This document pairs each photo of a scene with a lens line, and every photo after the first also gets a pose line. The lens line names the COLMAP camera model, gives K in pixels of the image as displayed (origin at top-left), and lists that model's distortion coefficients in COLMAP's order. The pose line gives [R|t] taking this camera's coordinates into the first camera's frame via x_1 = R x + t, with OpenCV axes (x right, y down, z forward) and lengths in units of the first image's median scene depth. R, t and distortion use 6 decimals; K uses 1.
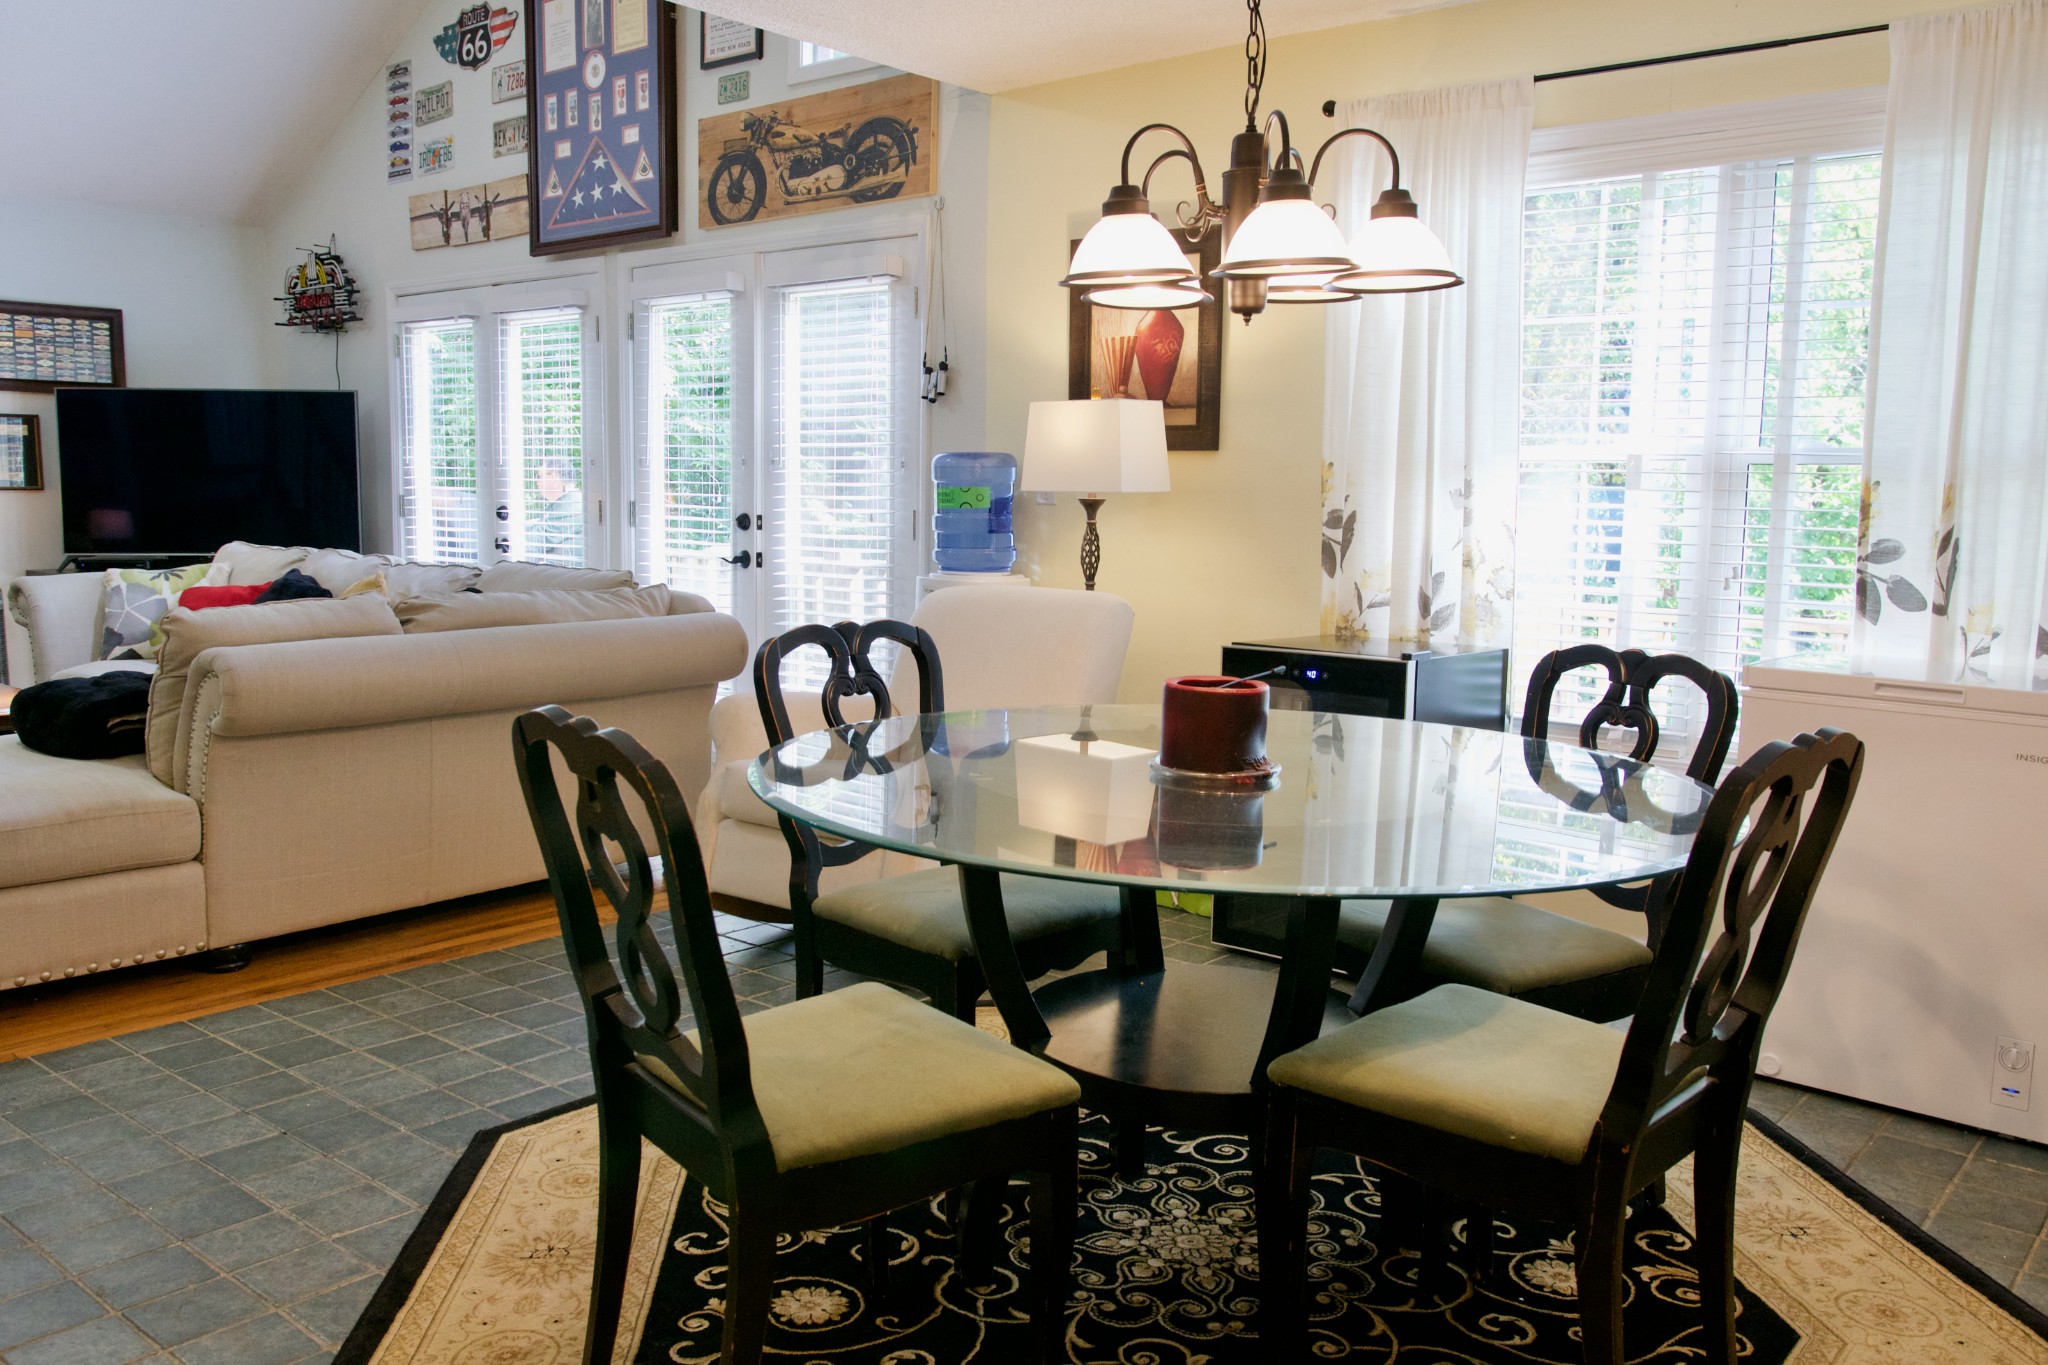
lens RADIAL K [[1591.7, 0, 1017.2], [0, 1591.7, 688.5], [0, 0, 1]] dist [-0.006399, -0.000501]
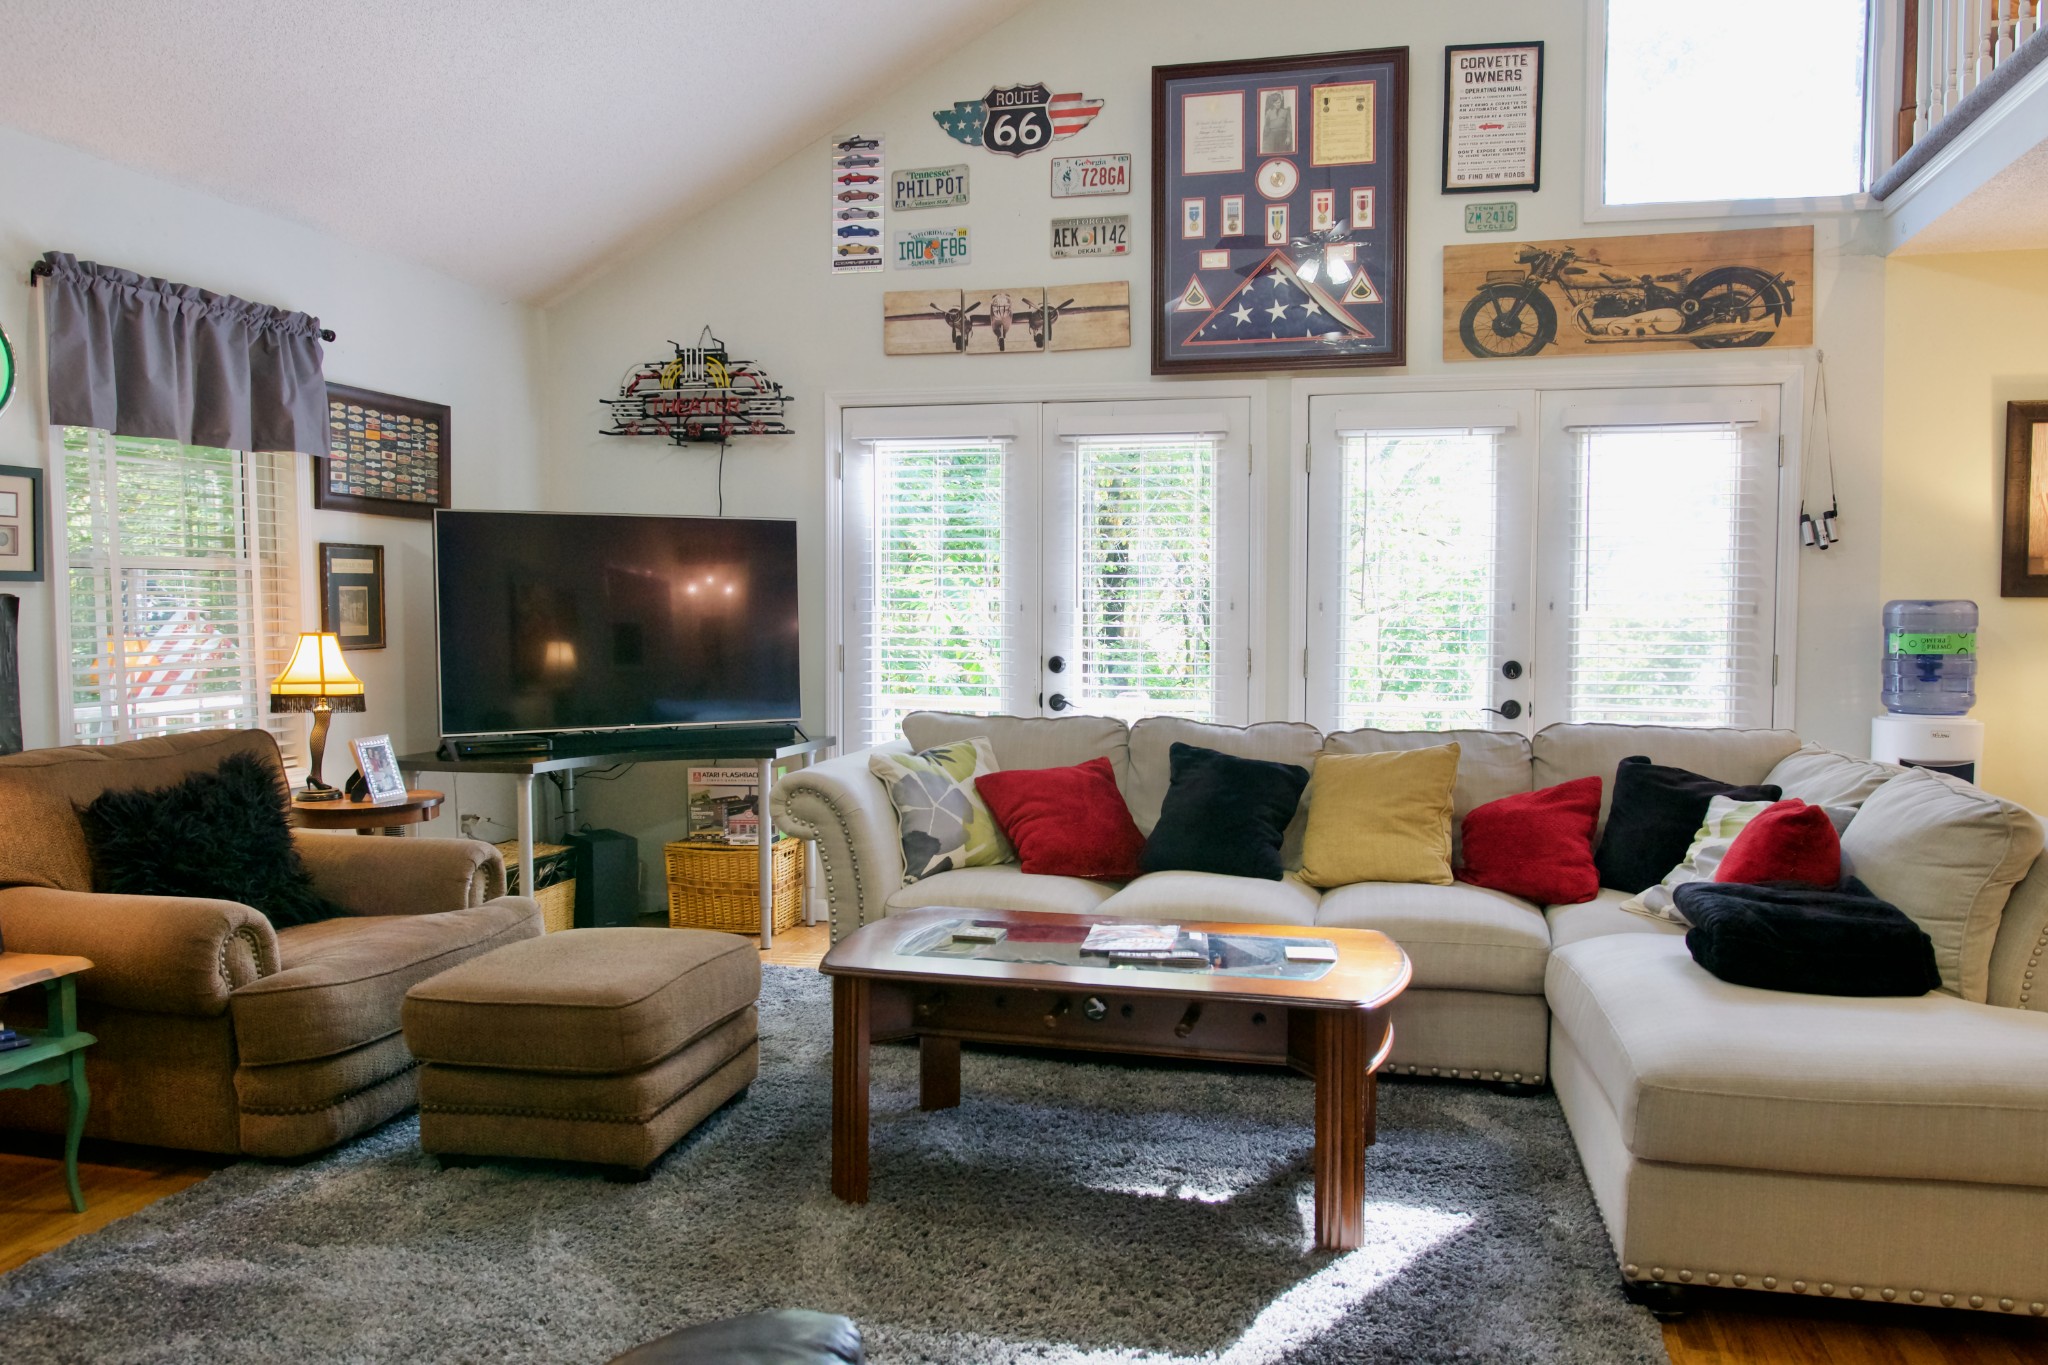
lens RADIAL K [[1591.7, 0, 990.8], [0, 1591.7, 683.5], [0, 0, 1]] dist [-0.006399, -0.000501]
pose [[0.900766, -0.031223, 0.433181, -0.774713], [0.063814, 0.996102, -0.060900, -0.053768], [-0.429591, 0.082499, 0.899247, 0.262230]]
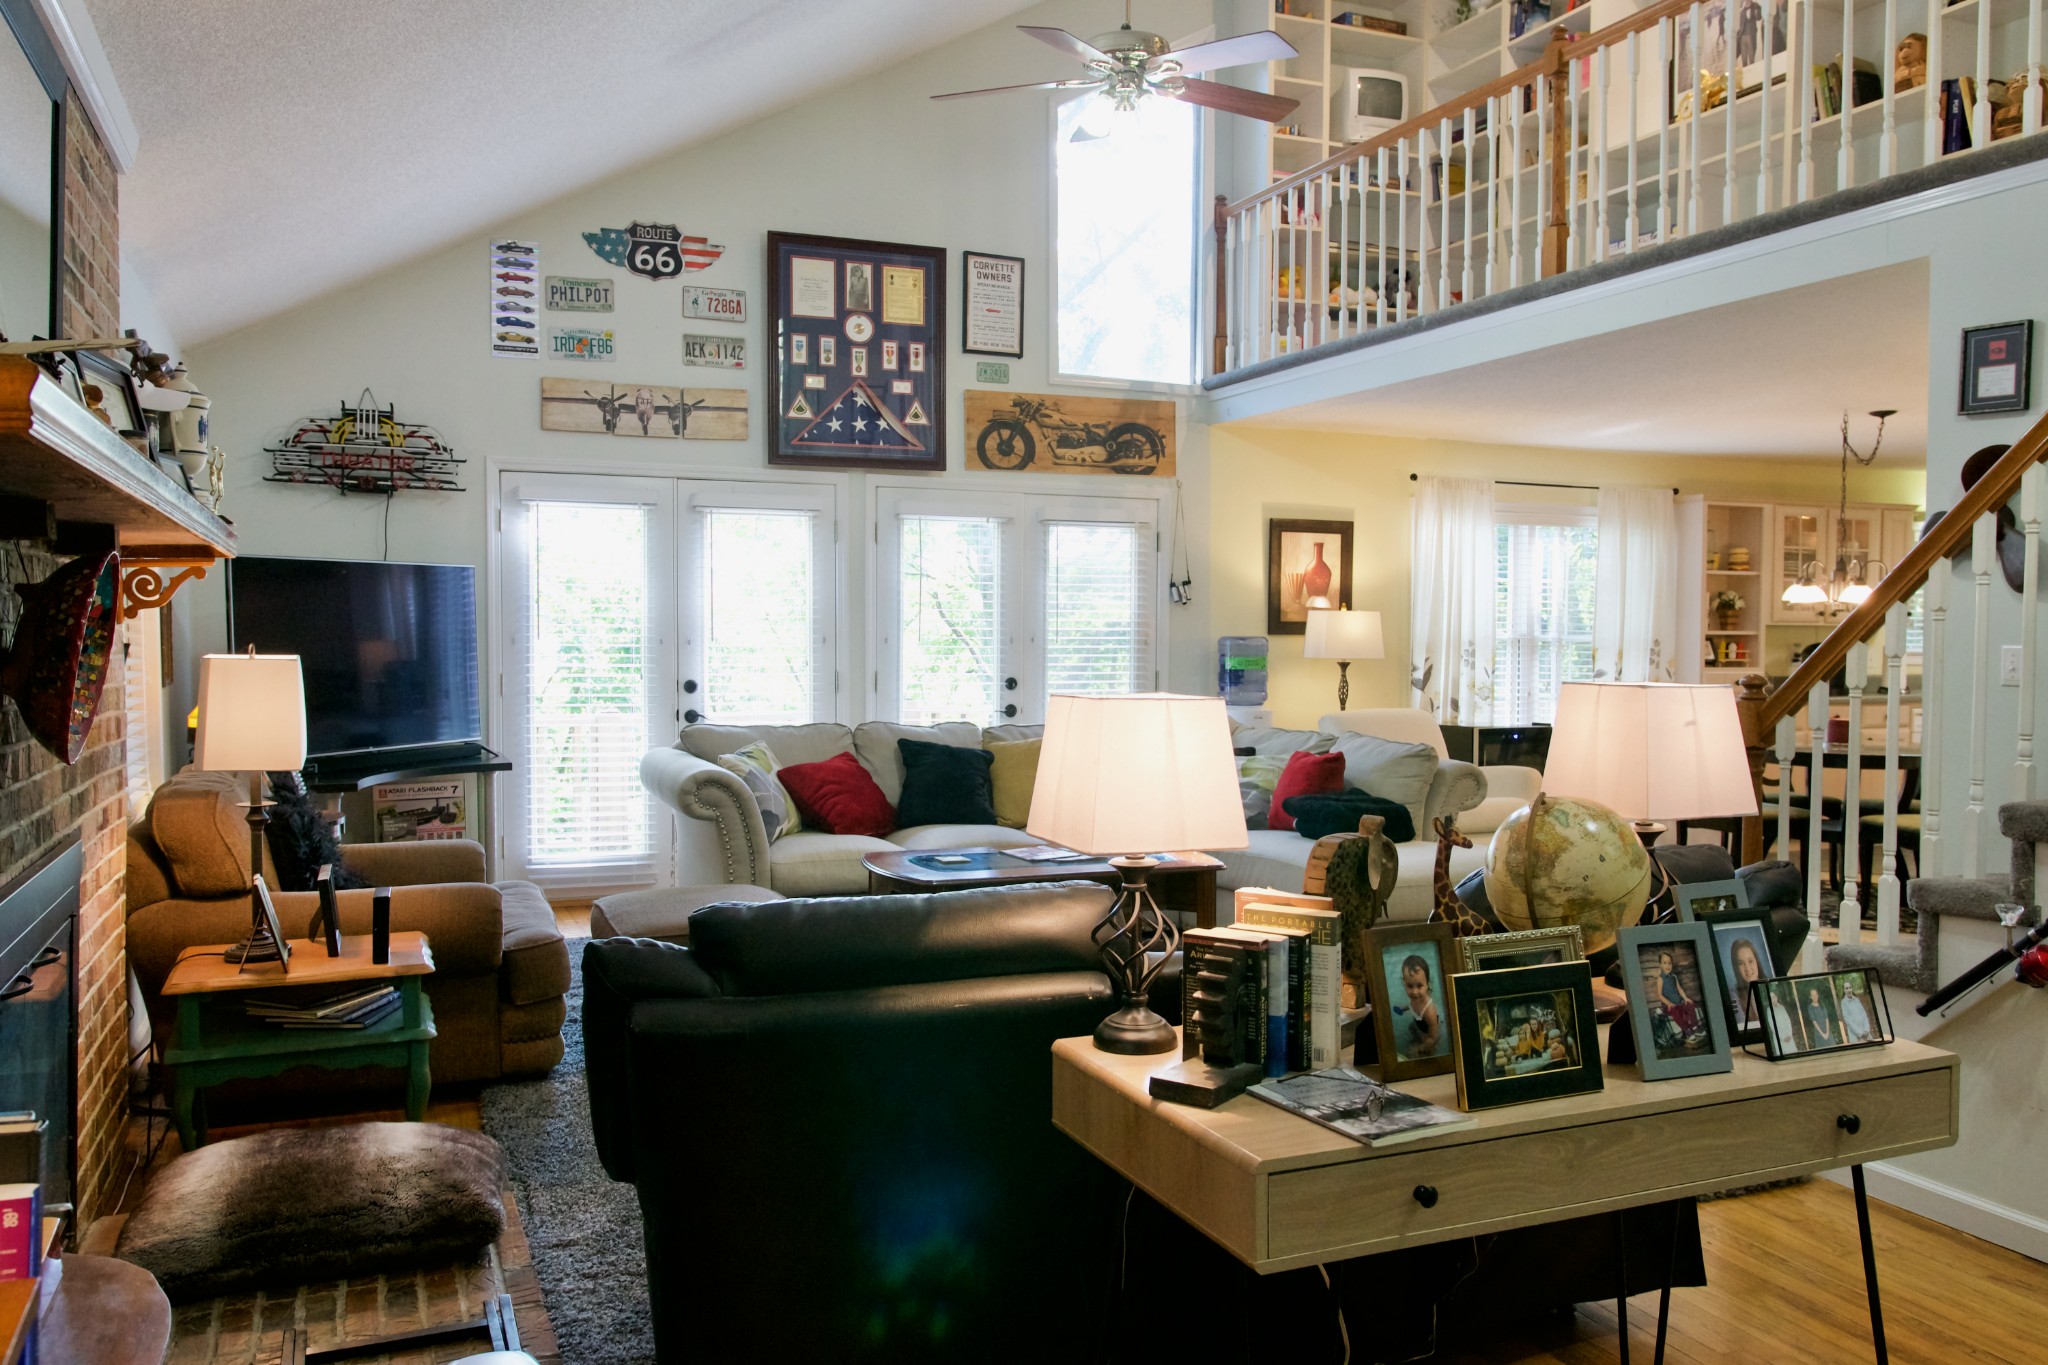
lens RADIAL K [[1591.7, 0, 1014.3], [0, 1591.7, 684.8], [0, 0, 1]] dist [-0.006399, -0.000501]
pose [[0.467579, -0.043018, 0.882904, -1.252158], [0.111896, 0.993661, -0.010845, -0.080412], [-0.876840, 0.103865, 0.469429, 0.320918]]
